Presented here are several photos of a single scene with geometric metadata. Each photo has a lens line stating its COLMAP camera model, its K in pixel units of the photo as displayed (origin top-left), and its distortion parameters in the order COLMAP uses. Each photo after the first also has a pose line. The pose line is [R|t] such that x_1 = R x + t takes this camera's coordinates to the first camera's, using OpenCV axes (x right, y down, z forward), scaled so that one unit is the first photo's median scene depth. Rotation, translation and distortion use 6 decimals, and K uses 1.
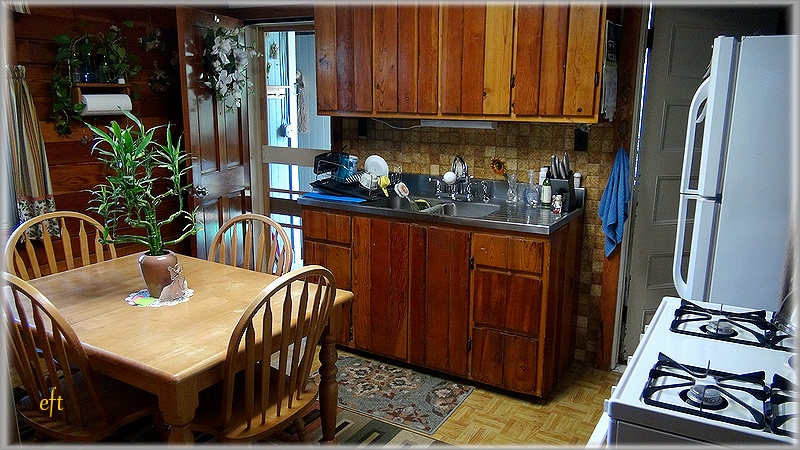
lens RADIAL K [[597.6, 0, 397.7], [0, 597.6, 224.7], [0, 0, 1]] dist [-0.013465, 0.004129]
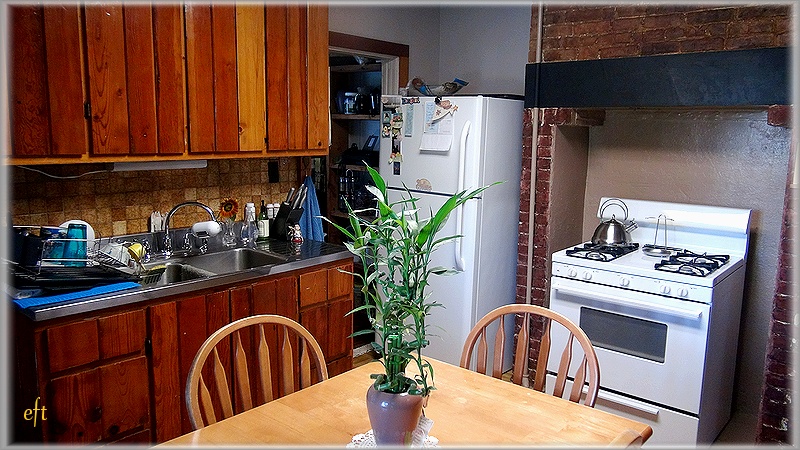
lens RADIAL K [[597.6, 0, 396.8], [0, 597.6, 225.4], [0, 0, 1]] dist [-0.013465, 0.004129]
pose [[0.178597, -0.158088, 0.971139, -0.676858], [0.196341, 0.972883, 0.122264, -0.133381], [-0.964133, 0.168839, 0.204793, 0.575686]]
